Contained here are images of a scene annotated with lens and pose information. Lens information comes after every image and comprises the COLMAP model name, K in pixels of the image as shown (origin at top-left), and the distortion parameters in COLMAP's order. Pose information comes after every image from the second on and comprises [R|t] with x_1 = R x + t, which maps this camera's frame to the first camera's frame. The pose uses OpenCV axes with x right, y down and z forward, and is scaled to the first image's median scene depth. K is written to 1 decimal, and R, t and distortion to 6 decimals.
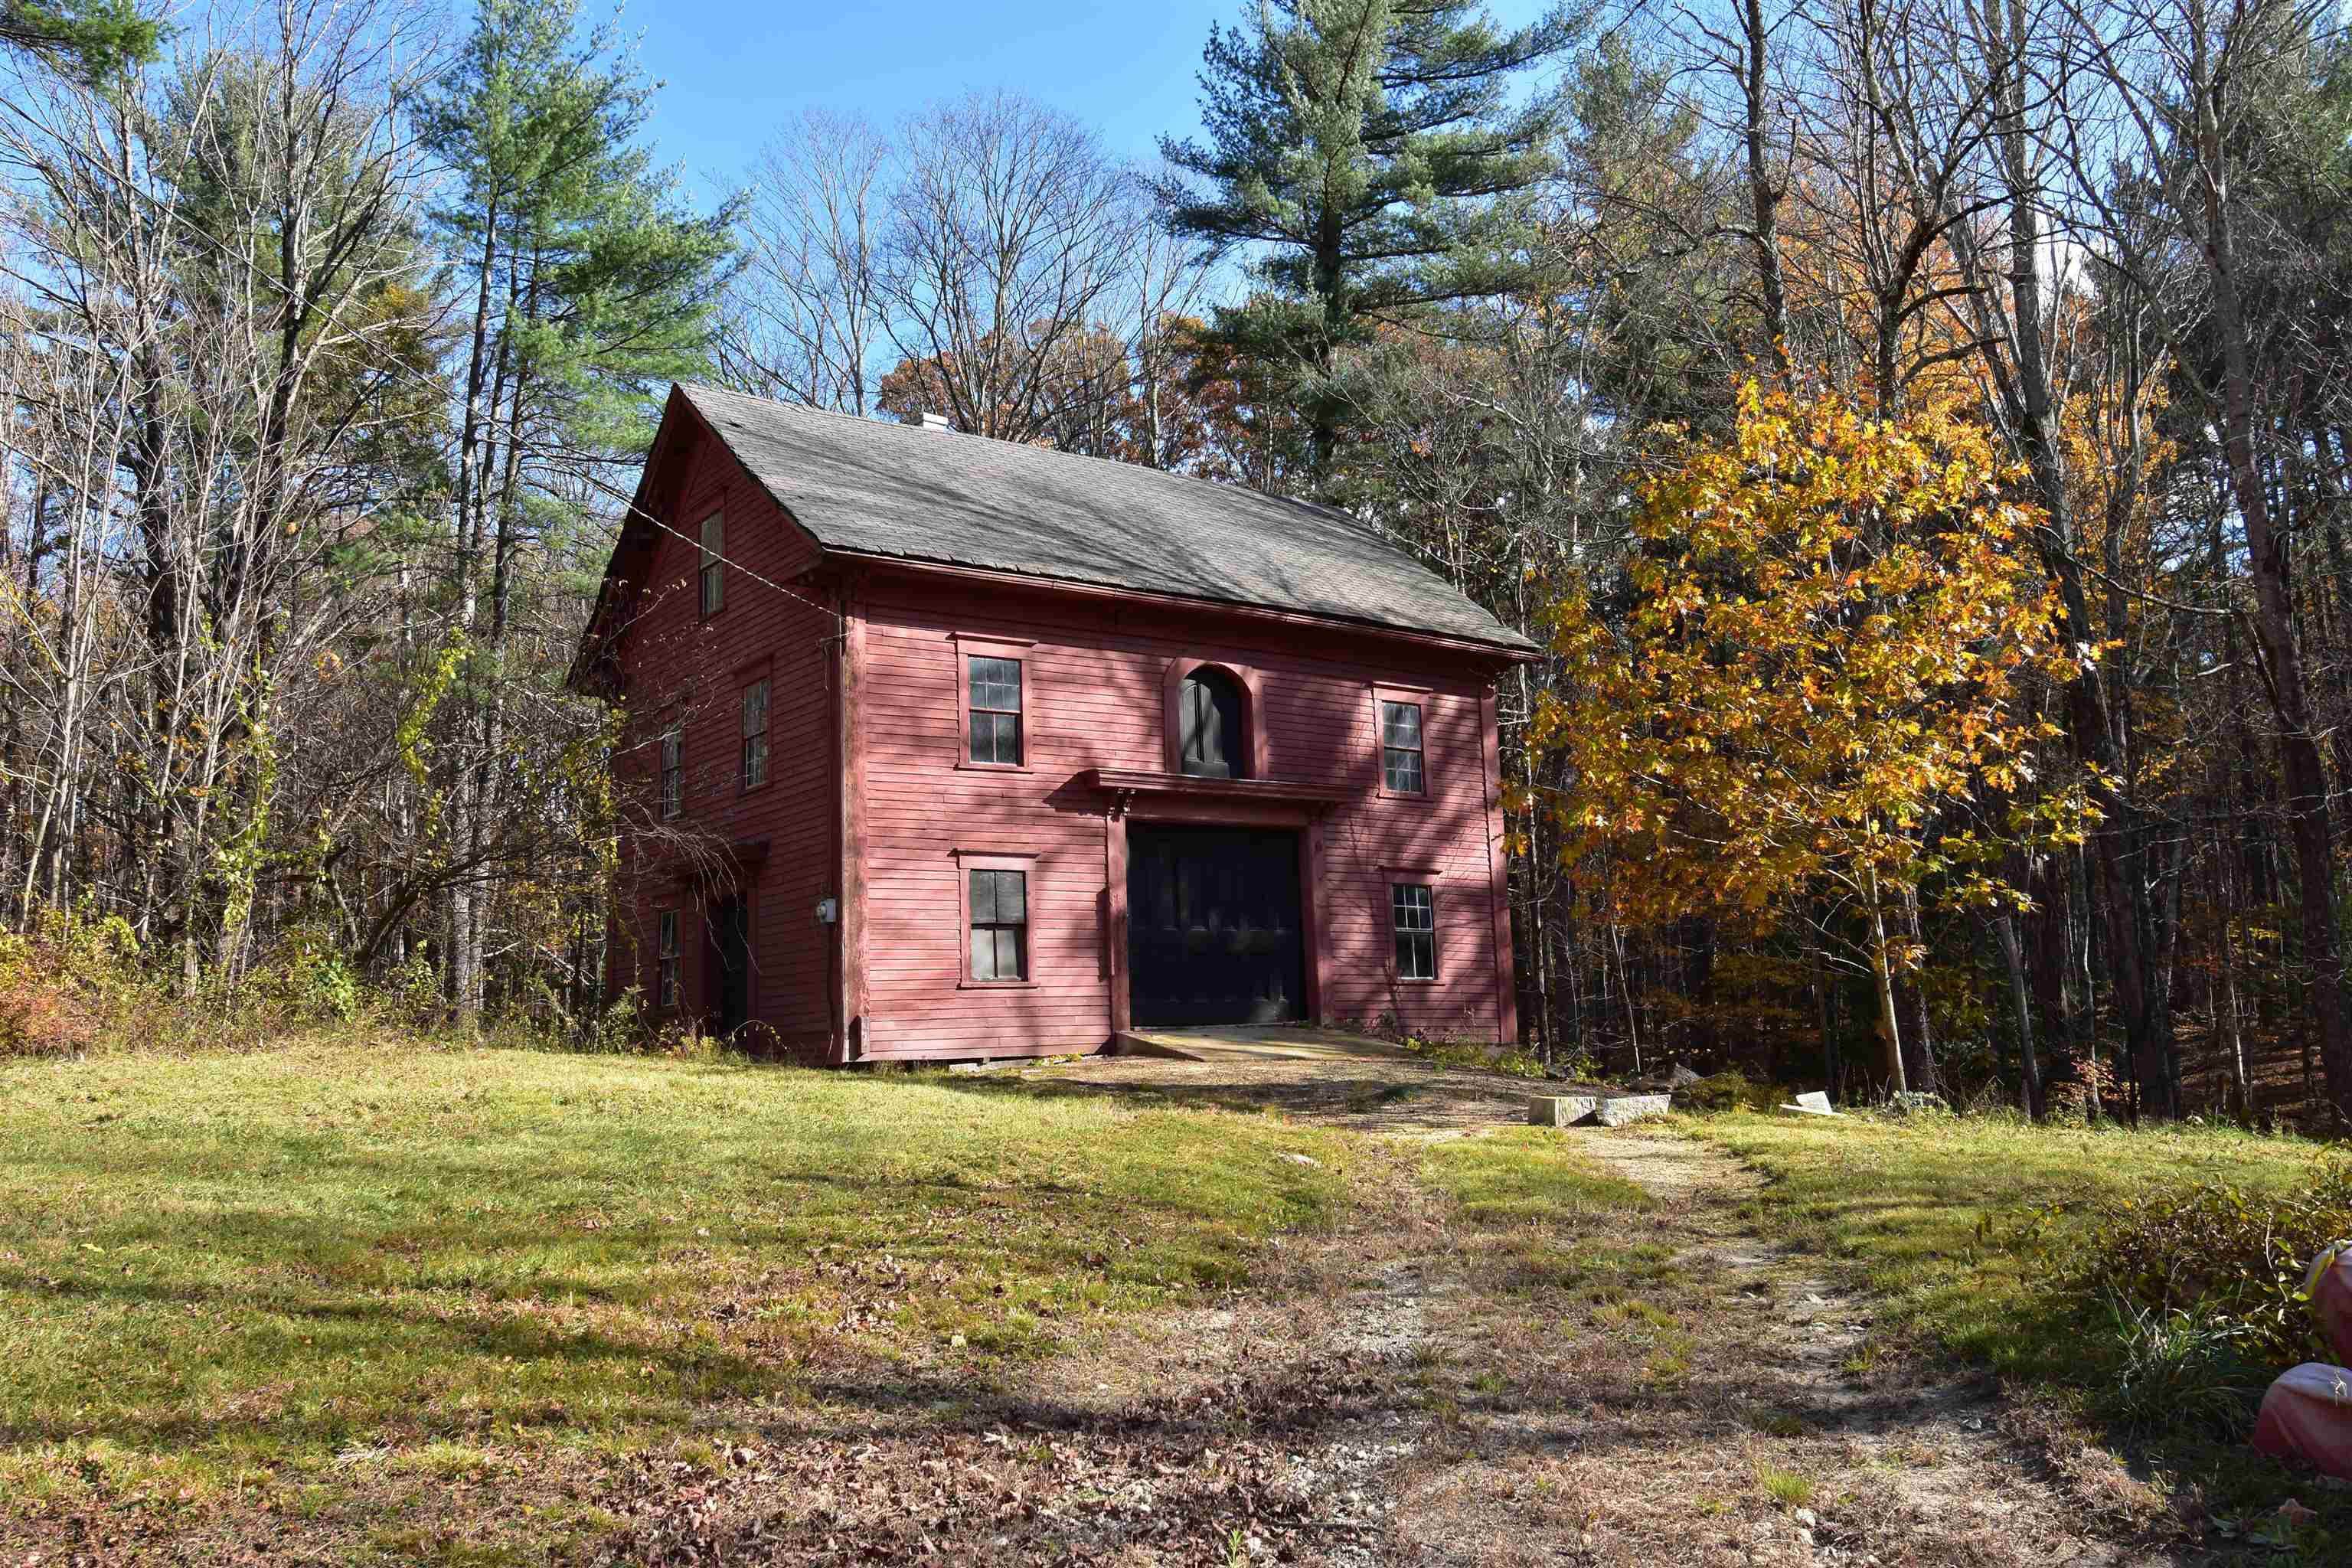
lens RADIAL K [[1908.0, 0, 1154.3], [0, 1908.0, 793.3], [0, 0, 1]] dist [-0.004267, -0.008646]
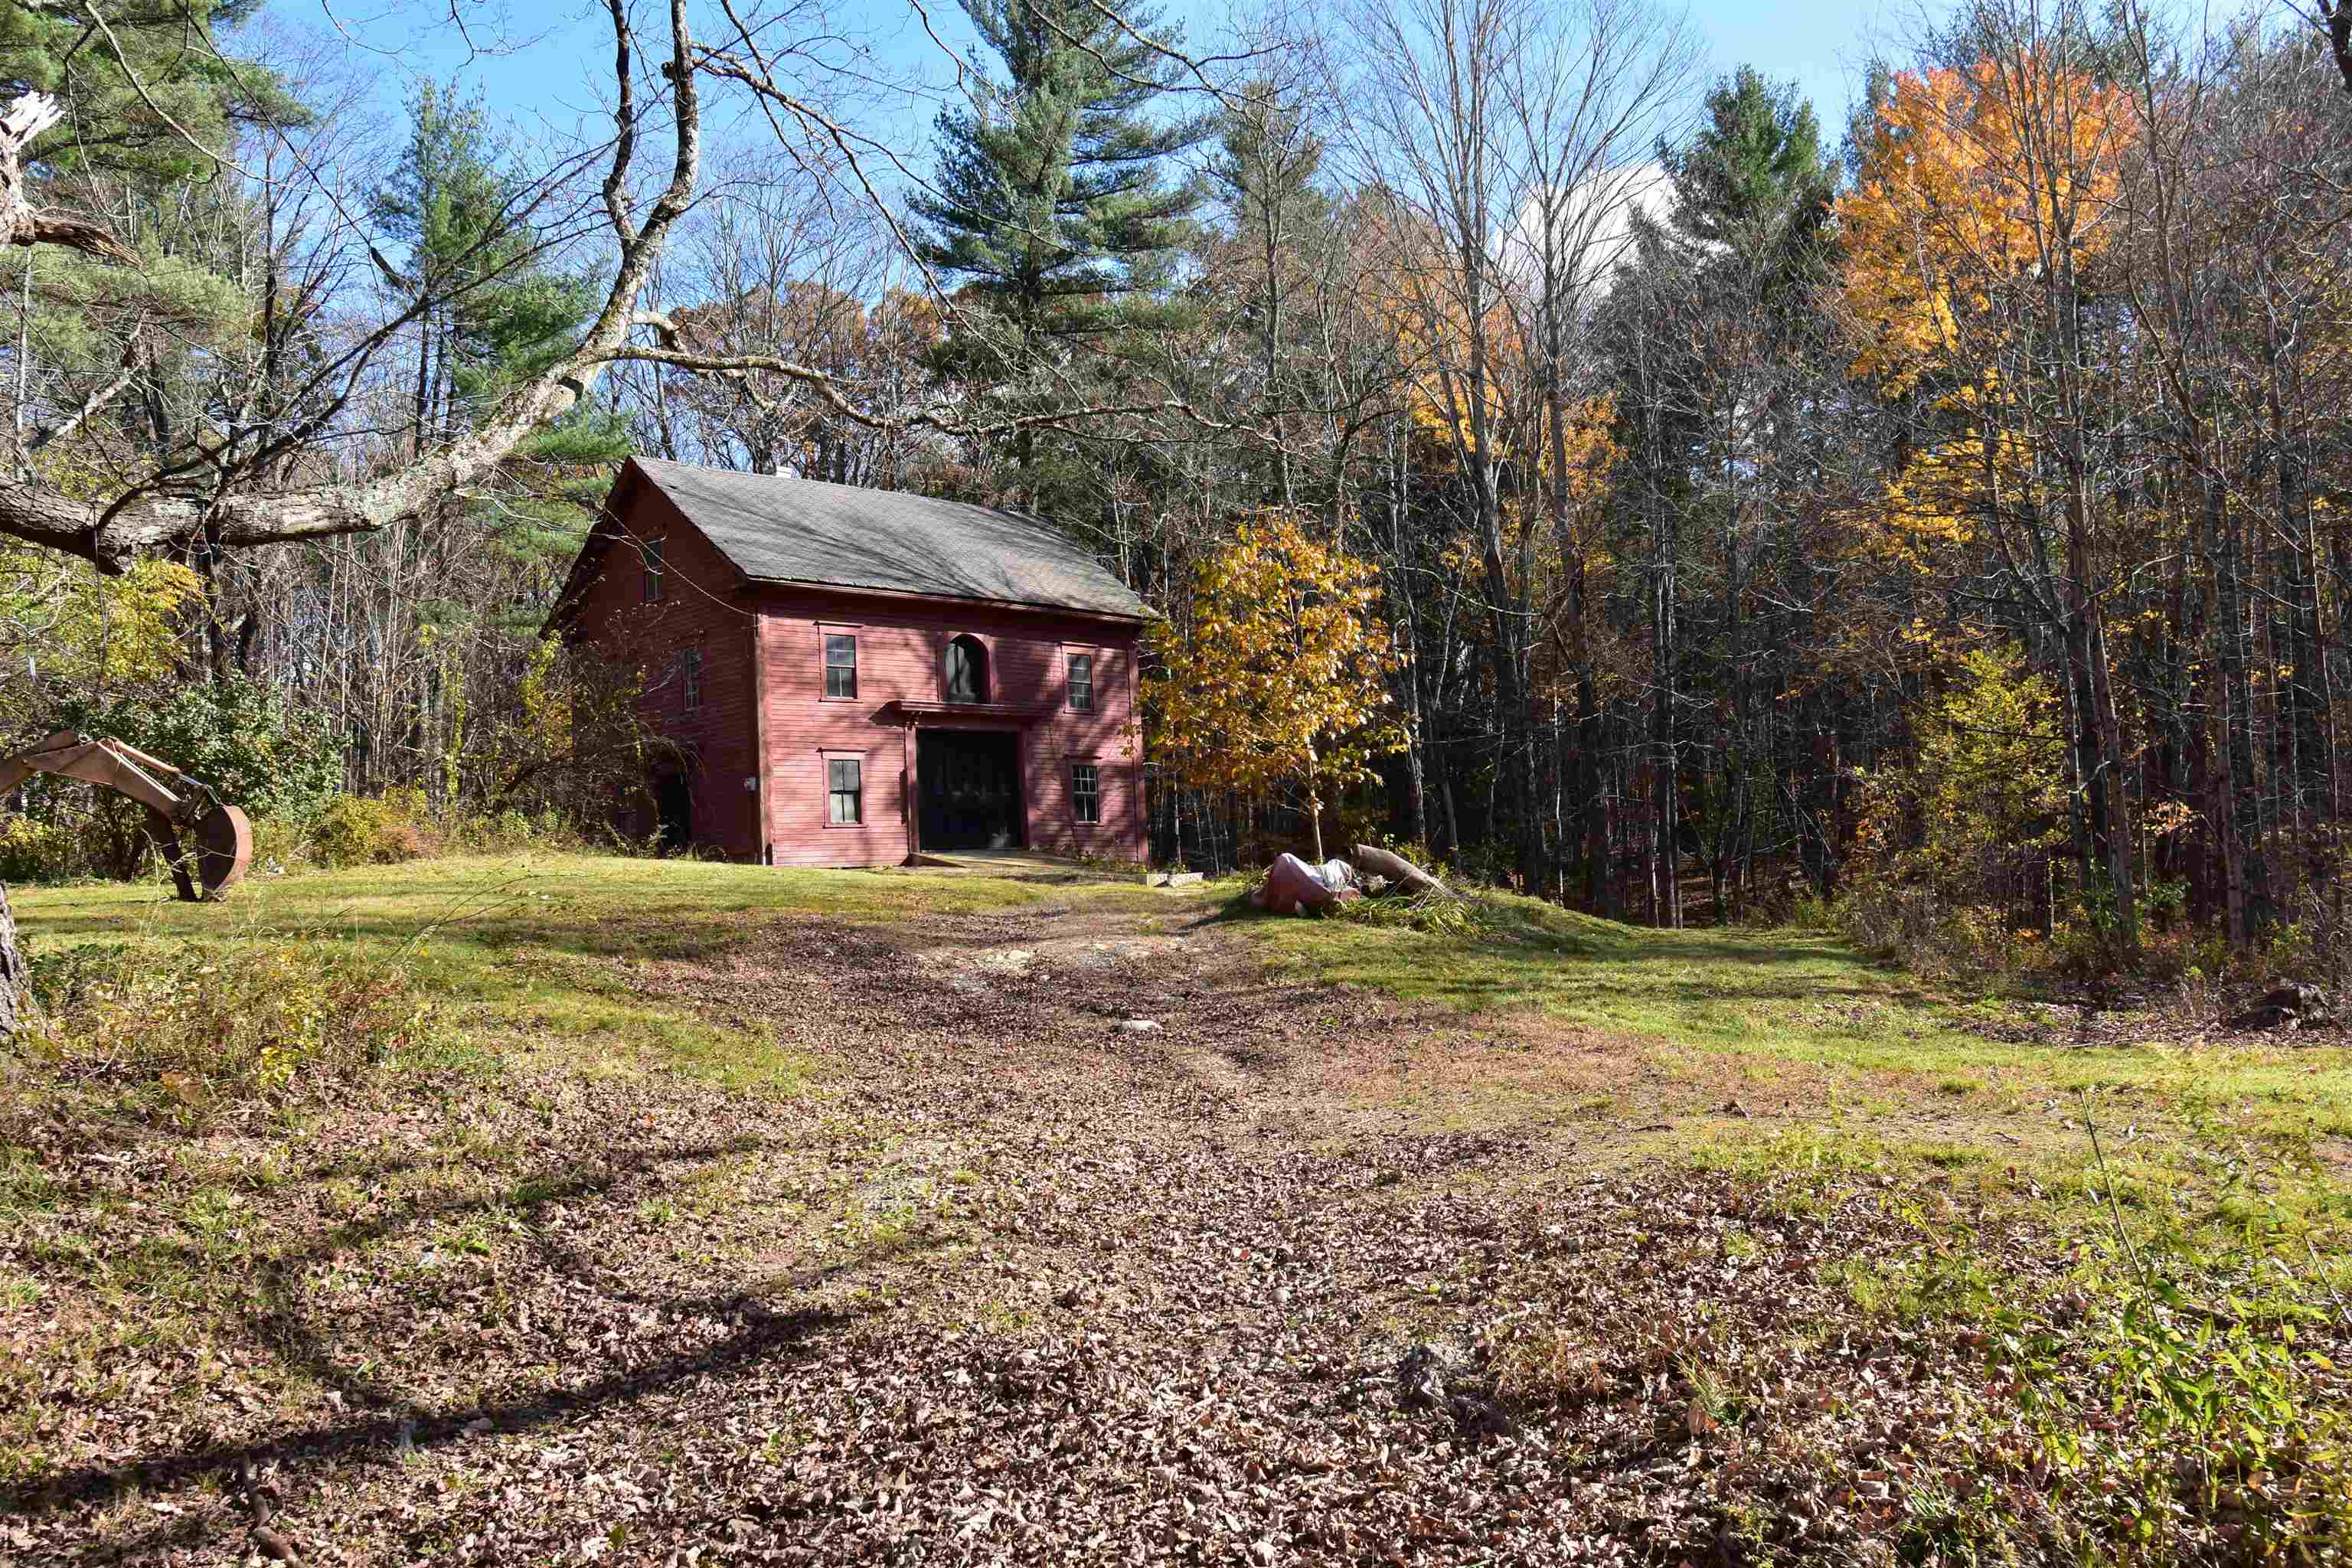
lens RADIAL K [[1908.0, 0, 1167.1], [0, 1908.0, 783.1], [0, 0, 1]] dist [-0.004267, -0.008646]
pose [[0.986062, -0.005183, 0.166298, -0.076314], [-0.006260, 0.997651, 0.068212, -0.053980], [-0.166261, -0.068302, 0.983713, -0.702249]]
